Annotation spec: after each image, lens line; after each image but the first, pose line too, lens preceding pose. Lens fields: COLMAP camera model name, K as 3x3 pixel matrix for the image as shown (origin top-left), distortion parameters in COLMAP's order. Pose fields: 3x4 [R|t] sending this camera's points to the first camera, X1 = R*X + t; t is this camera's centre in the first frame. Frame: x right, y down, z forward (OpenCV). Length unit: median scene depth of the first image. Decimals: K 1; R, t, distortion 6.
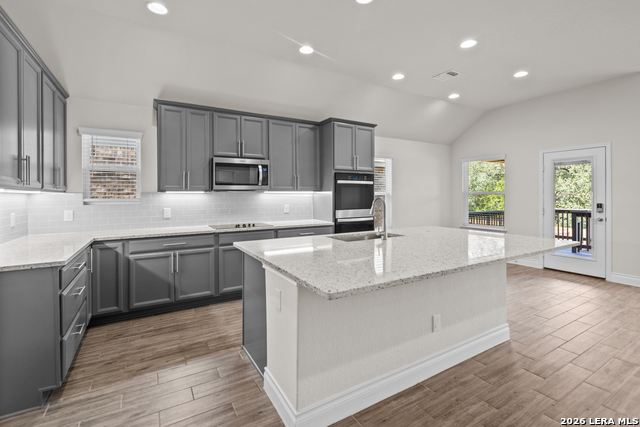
lens RADIAL K [[308.8, 0, 311.7], [0, 308.8, 197.1], [0, 0, 1]] dist [0.014622, -0.001199]
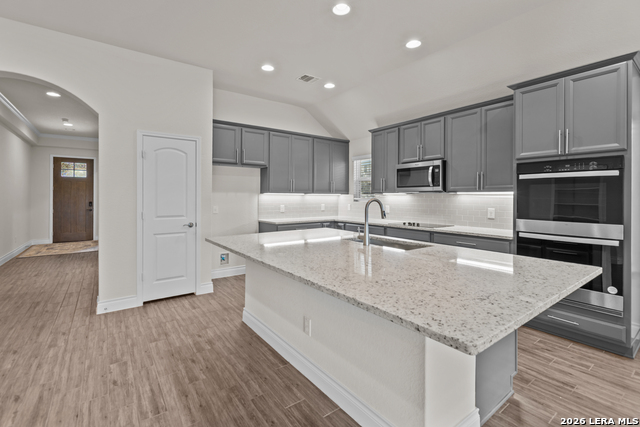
lens RADIAL K [[308.8, 0, 311.7], [0, 308.8, 197.1], [0, 0, 1]] dist [0.014622, -0.001199]
pose [[0.042788, 0.007527, -0.999056, 0.784544], [-0.005543, 0.999958, 0.007296, -0.008556], [0.999069, 0.005226, 0.042828, 0.547938]]
